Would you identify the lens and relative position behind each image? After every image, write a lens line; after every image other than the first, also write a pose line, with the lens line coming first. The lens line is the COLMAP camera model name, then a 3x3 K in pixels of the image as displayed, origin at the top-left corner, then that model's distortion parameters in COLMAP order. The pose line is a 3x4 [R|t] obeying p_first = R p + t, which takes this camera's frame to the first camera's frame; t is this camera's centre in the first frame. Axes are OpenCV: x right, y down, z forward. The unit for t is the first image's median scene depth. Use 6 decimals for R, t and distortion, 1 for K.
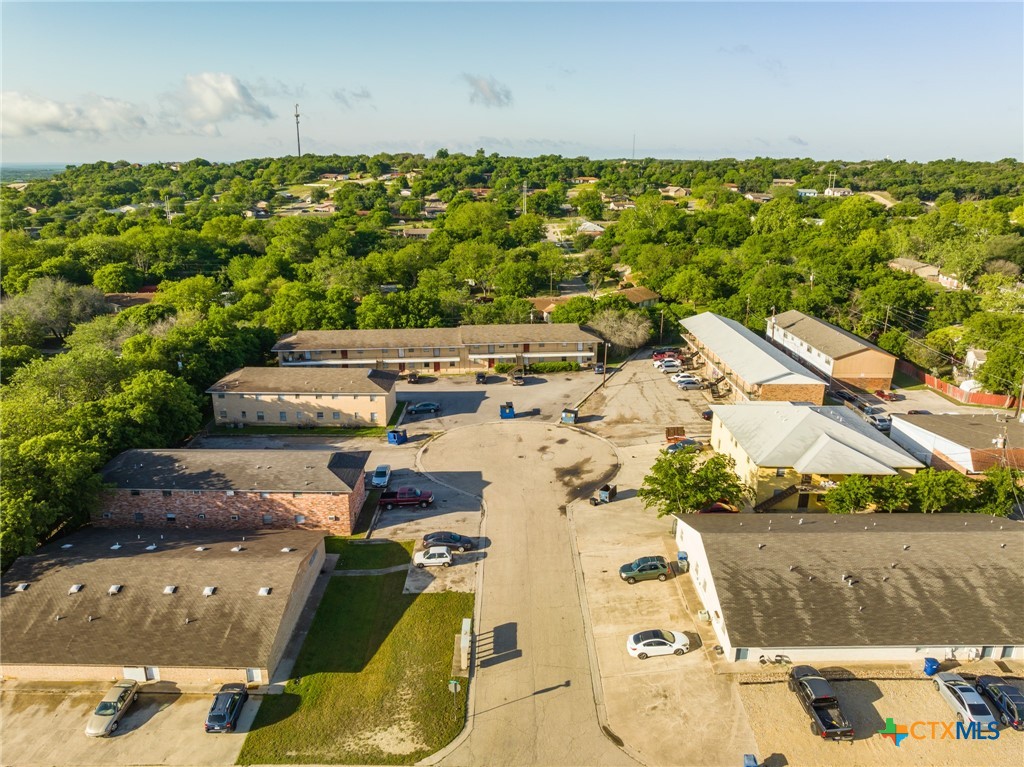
lens RADIAL K [[723.2, 0, 515.1], [0, 723.2, 378.8], [0, 0, 1]] dist [-0.032517, -0.003556]
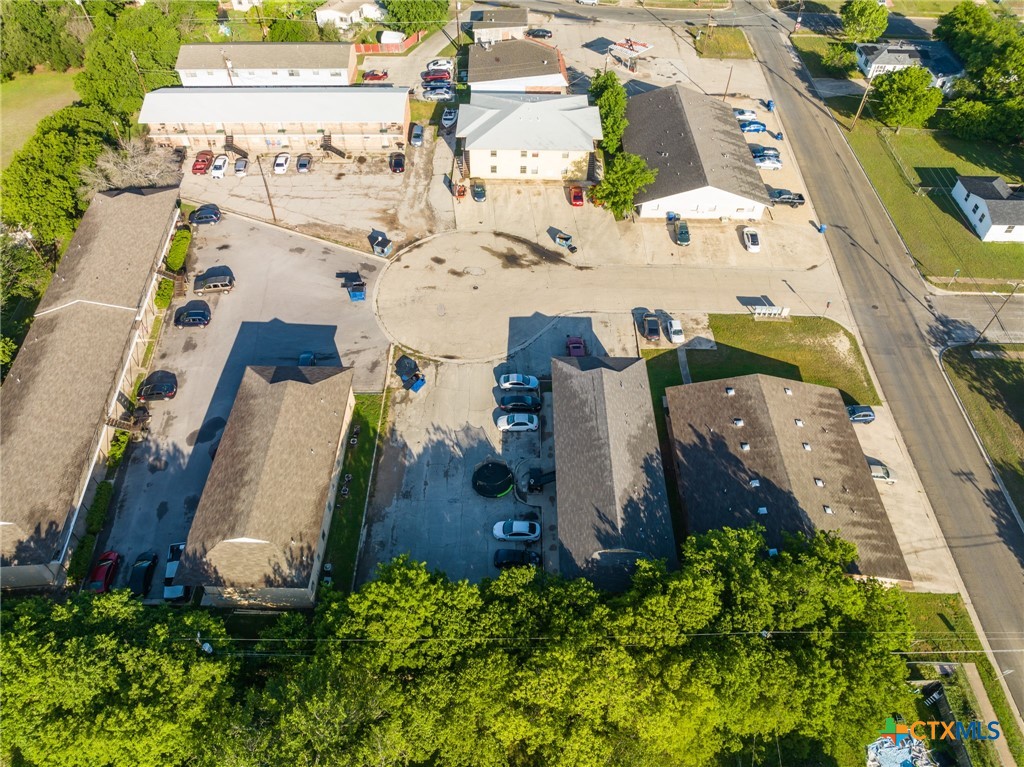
lens RADIAL K [[723.2, 0, 515.4], [0, 723.2, 384.2], [0, 0, 1]] dist [-0.032517, -0.003556]
pose [[0.009430, -0.750028, 0.661338, -0.690146], [0.279847, 0.636920, 0.718345, -0.471005], [-0.959998, 0.178300, 0.215900, 0.655429]]
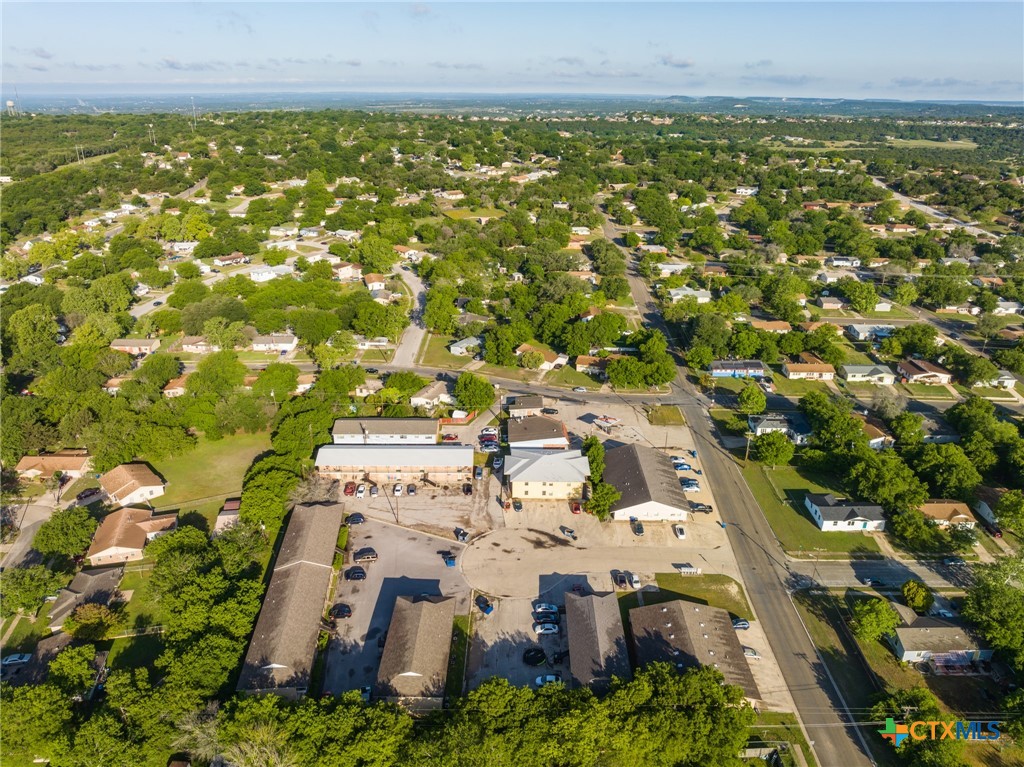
lens RADIAL K [[723.2, 0, 513.5], [0, 723.2, 383.4], [0, 0, 1]] dist [-0.032517, -0.003556]
pose [[0.015897, -0.387948, 0.921544, -1.291922], [0.287643, 0.884473, 0.367381, -0.823360], [-0.957606, 0.259236, 0.125652, 0.594592]]
